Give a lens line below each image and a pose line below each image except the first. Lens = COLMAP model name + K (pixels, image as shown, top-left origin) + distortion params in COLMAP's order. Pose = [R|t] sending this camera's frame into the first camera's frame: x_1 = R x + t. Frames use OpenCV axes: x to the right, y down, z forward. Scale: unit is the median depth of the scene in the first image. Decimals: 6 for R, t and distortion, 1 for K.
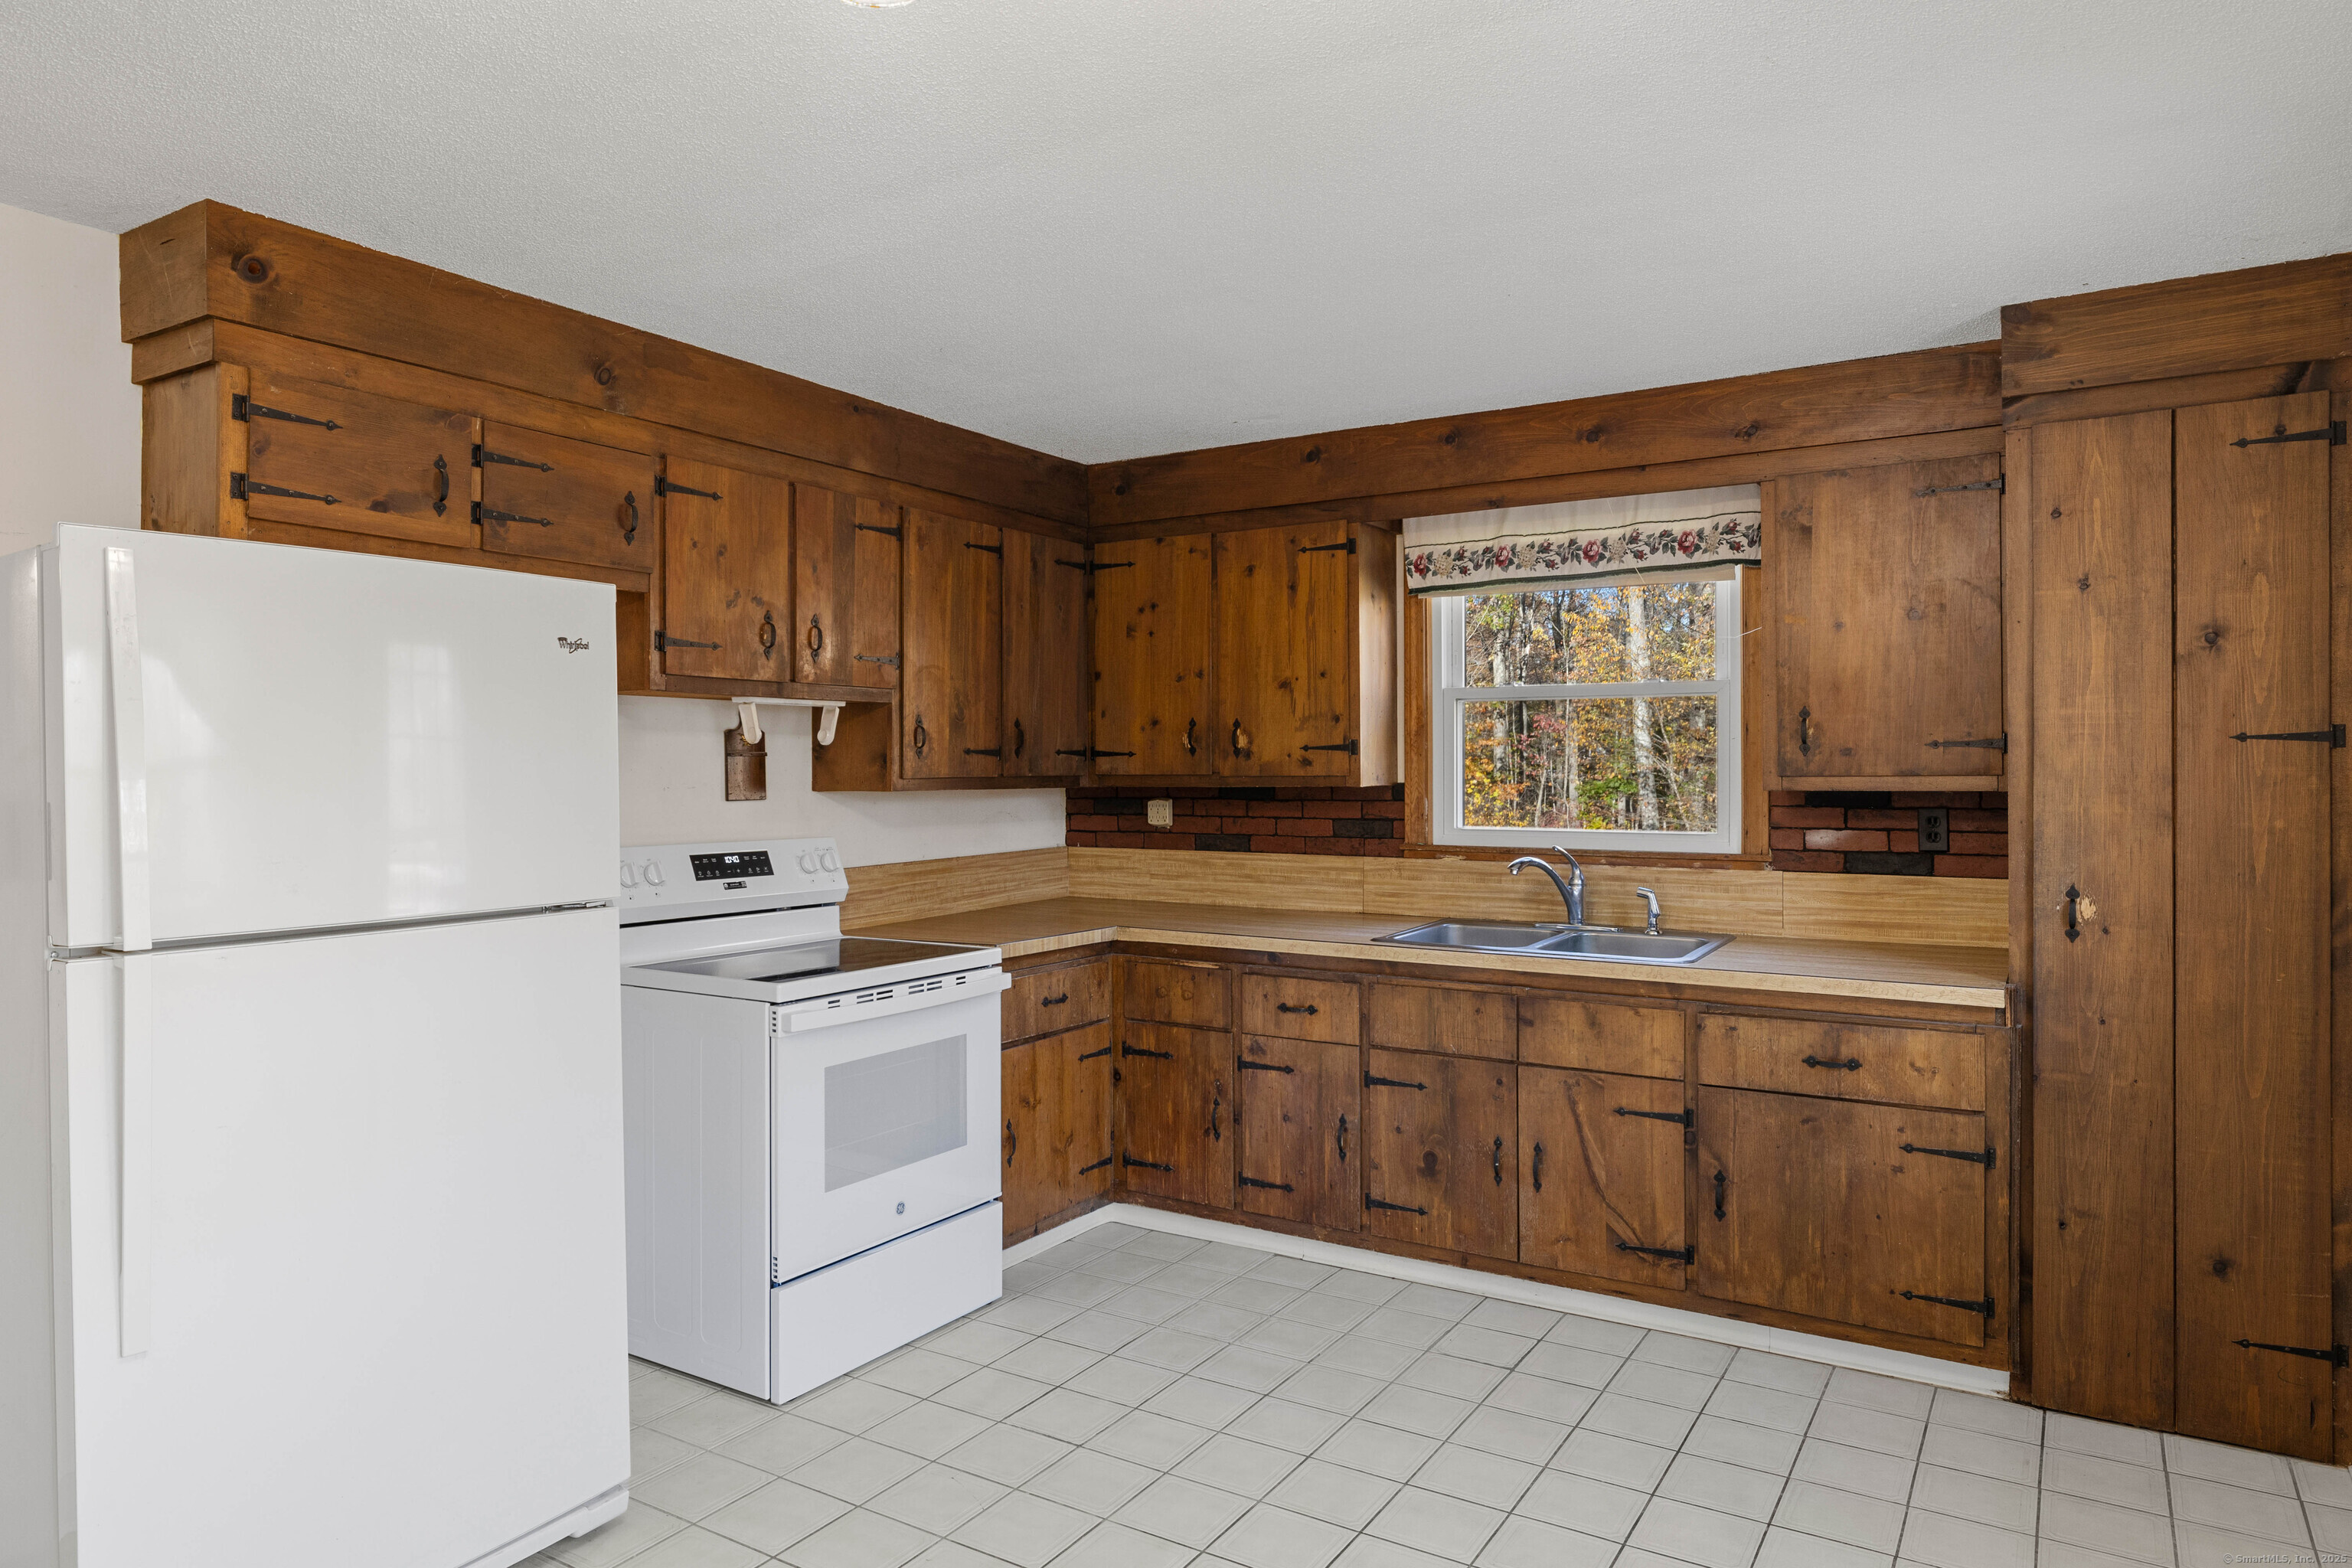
lens RADIAL K [[1464.7, 0, 1174.9], [0, 1464.7, 775.2], [0, 0, 1]] dist [-0.006349, 0.003867]
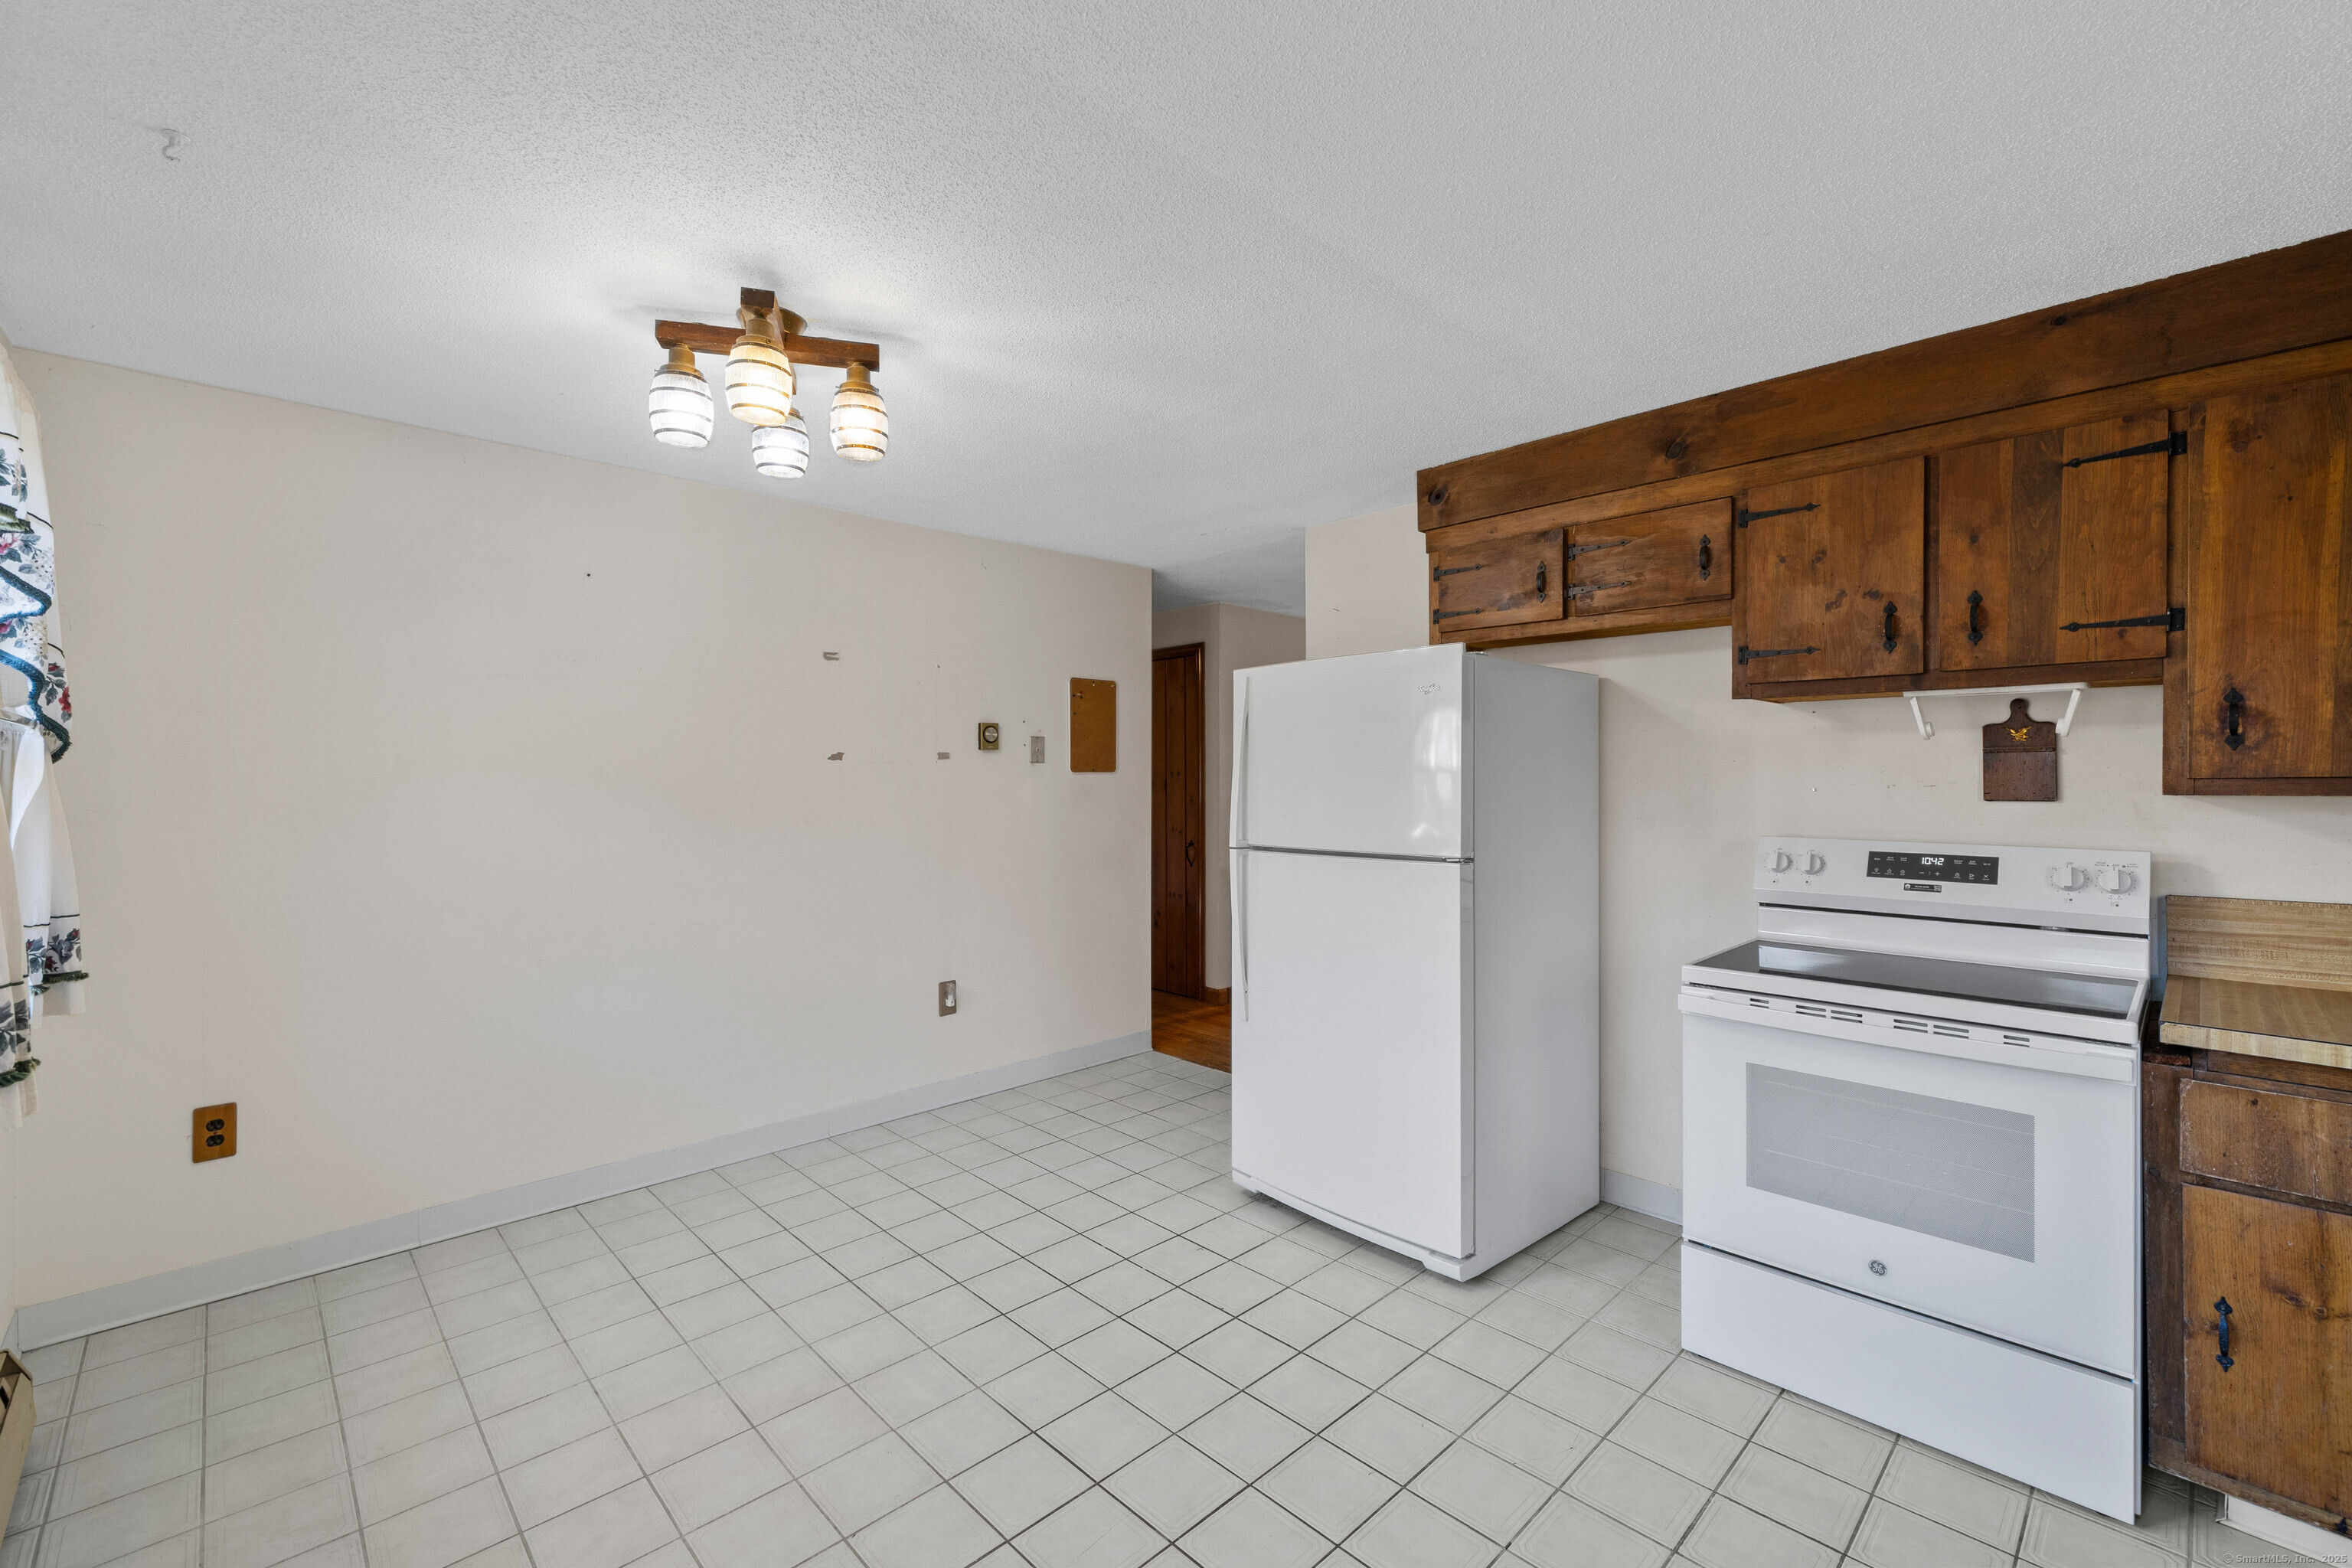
lens RADIAL K [[1002.9, 0, 1153.3], [0, 1002.9, 775.8], [0, 0, 1]] dist [0.000594, 0.000639]
pose [[-0.268544, 0.004130, -0.963259, 0.484043], [0.002015, 0.999991, 0.003725, -0.001818], [0.963265, -0.000941, -0.268550, 0.711300]]
